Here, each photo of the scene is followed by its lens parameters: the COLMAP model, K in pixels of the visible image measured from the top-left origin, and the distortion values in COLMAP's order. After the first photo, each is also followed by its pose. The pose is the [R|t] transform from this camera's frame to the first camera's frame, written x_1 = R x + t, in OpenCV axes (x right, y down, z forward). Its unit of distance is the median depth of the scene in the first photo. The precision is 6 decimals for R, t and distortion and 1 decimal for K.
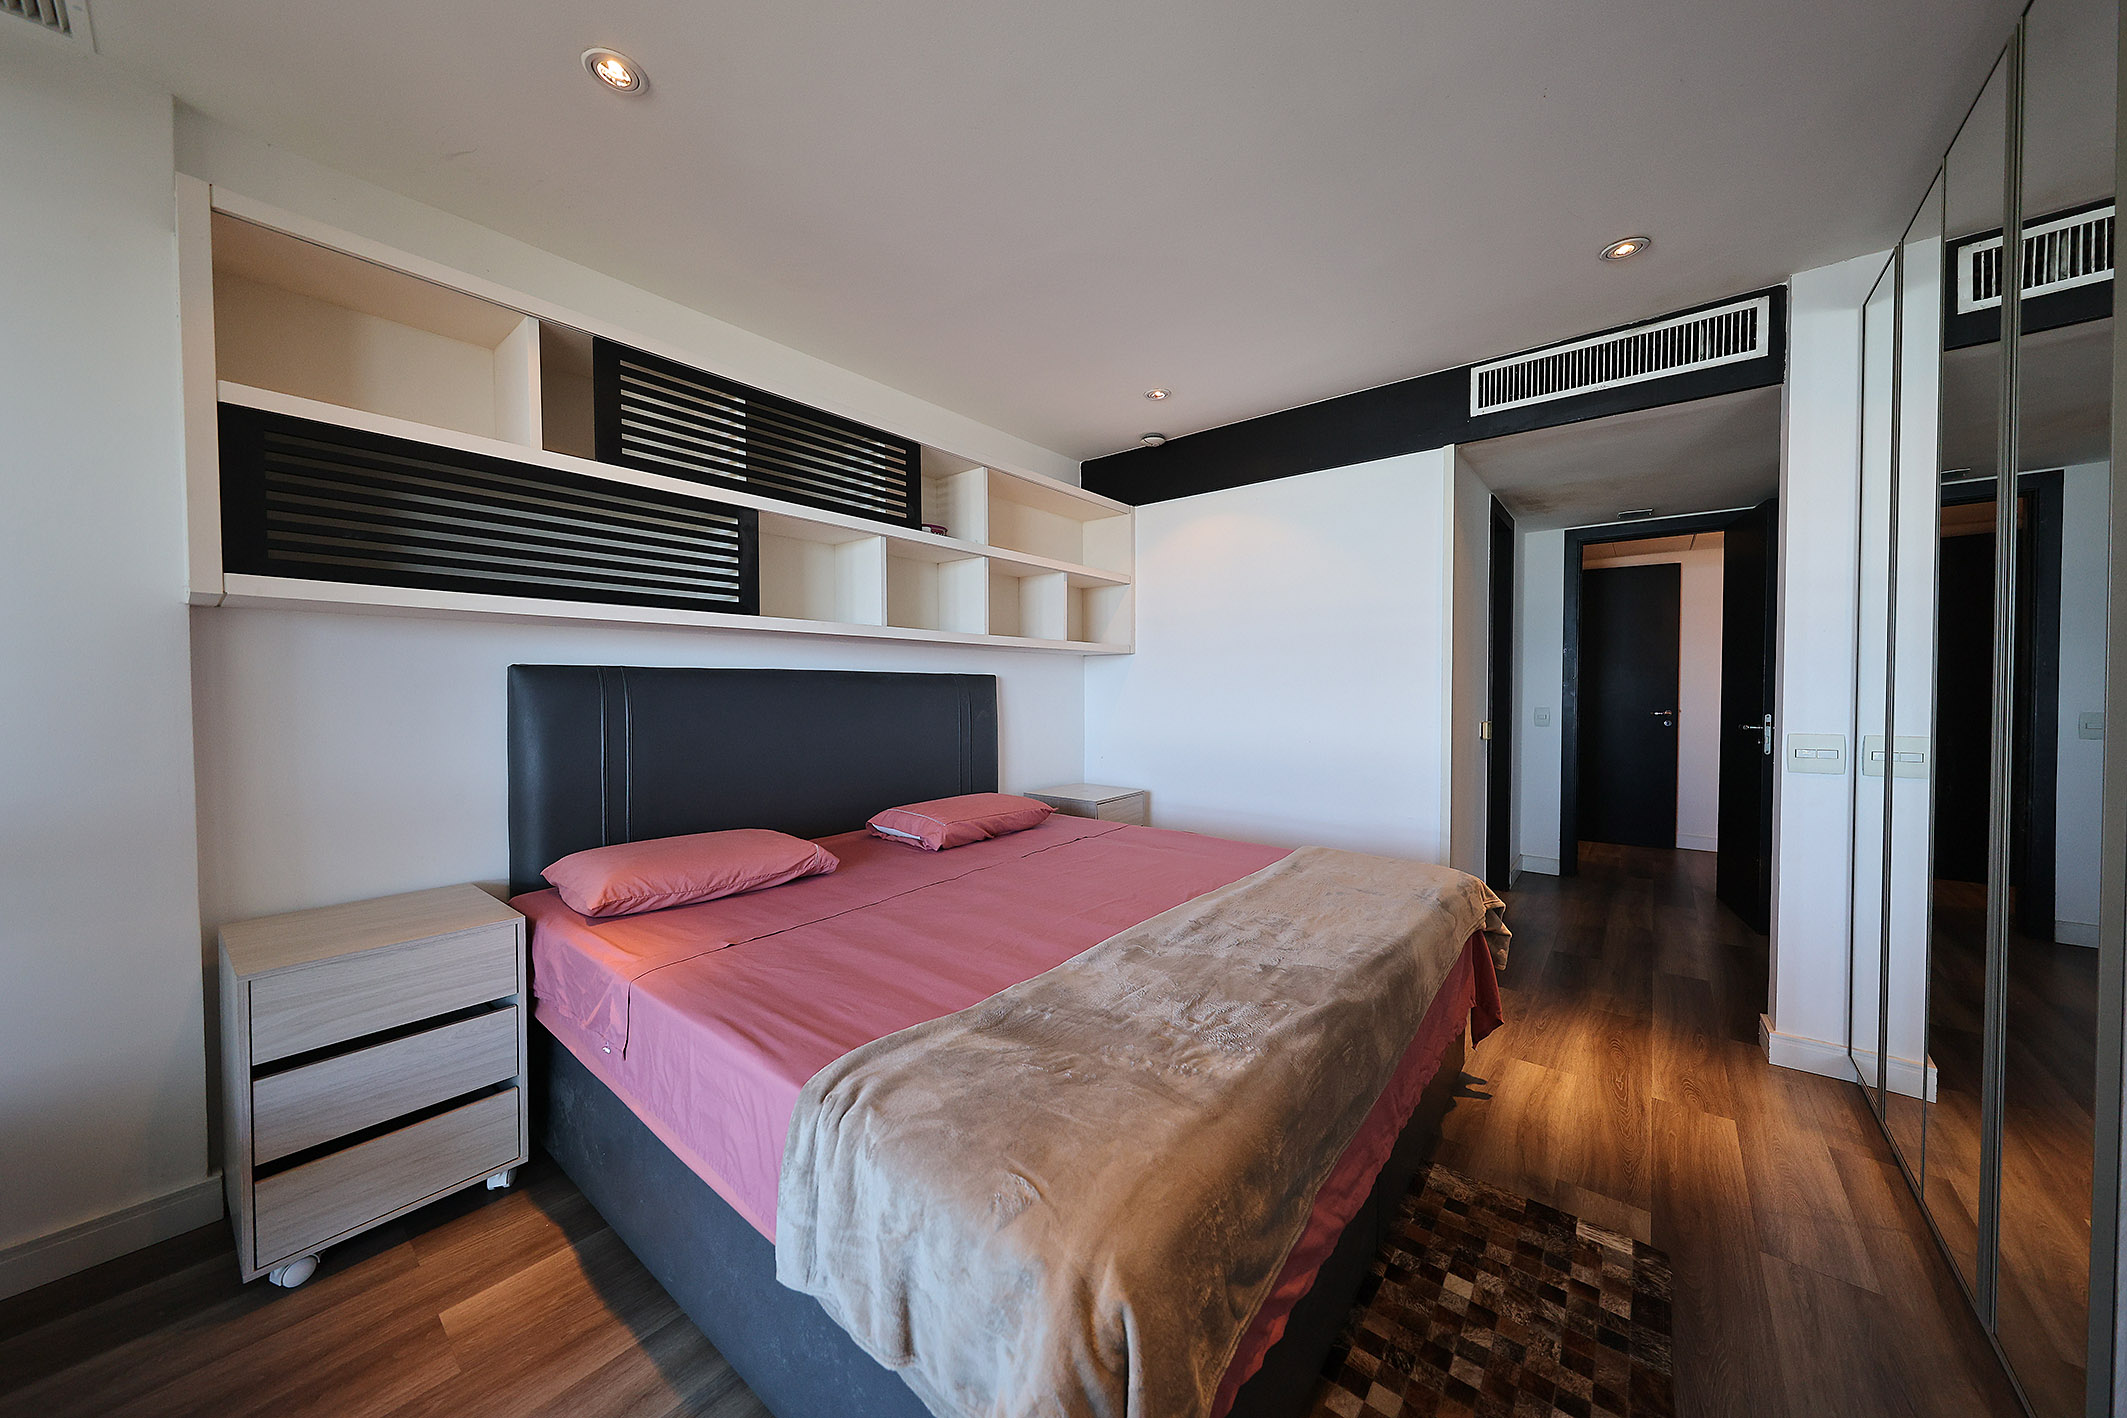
lens RADIAL K [[741.6, 0, 1065.6], [0, 741.6, 707.0], [0, 0, 1]] dist [0.000048, 0.000305]
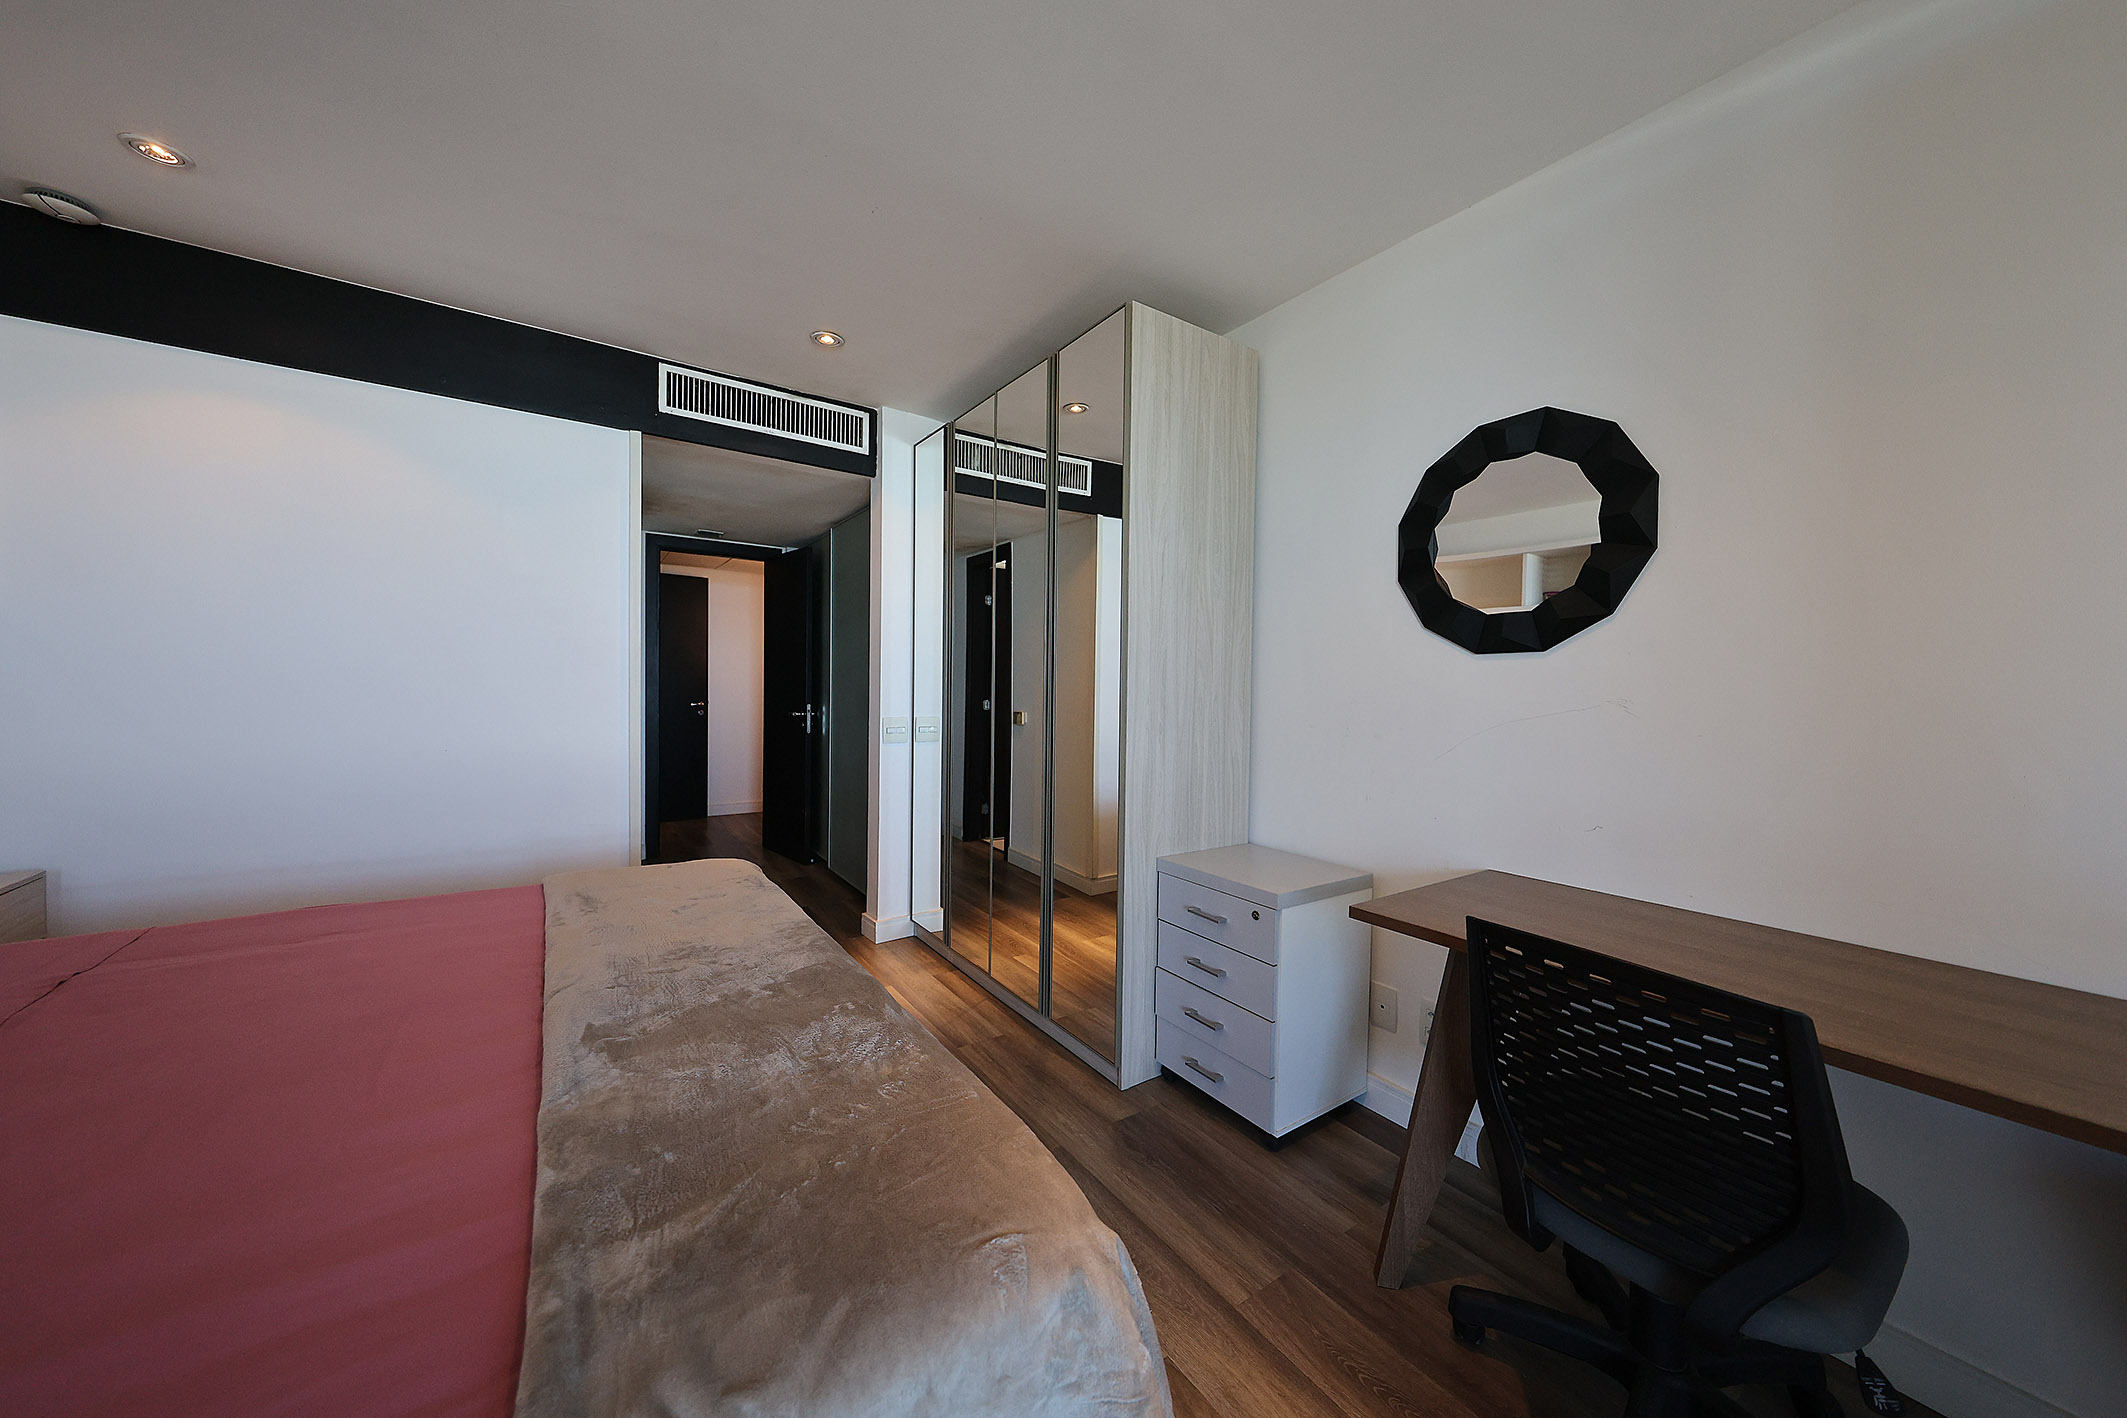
lens RADIAL K [[741.6, 0, 1065.6], [0, 741.6, 707.0], [0, 0, 1]] dist [0.000048, 0.000305]
pose [[0.242333, -0.022942, 0.969922, -0.361941], [0.010091, 0.999726, 0.021126, -0.011653], [-0.970141, 0.004668, 0.242498, 0.280196]]
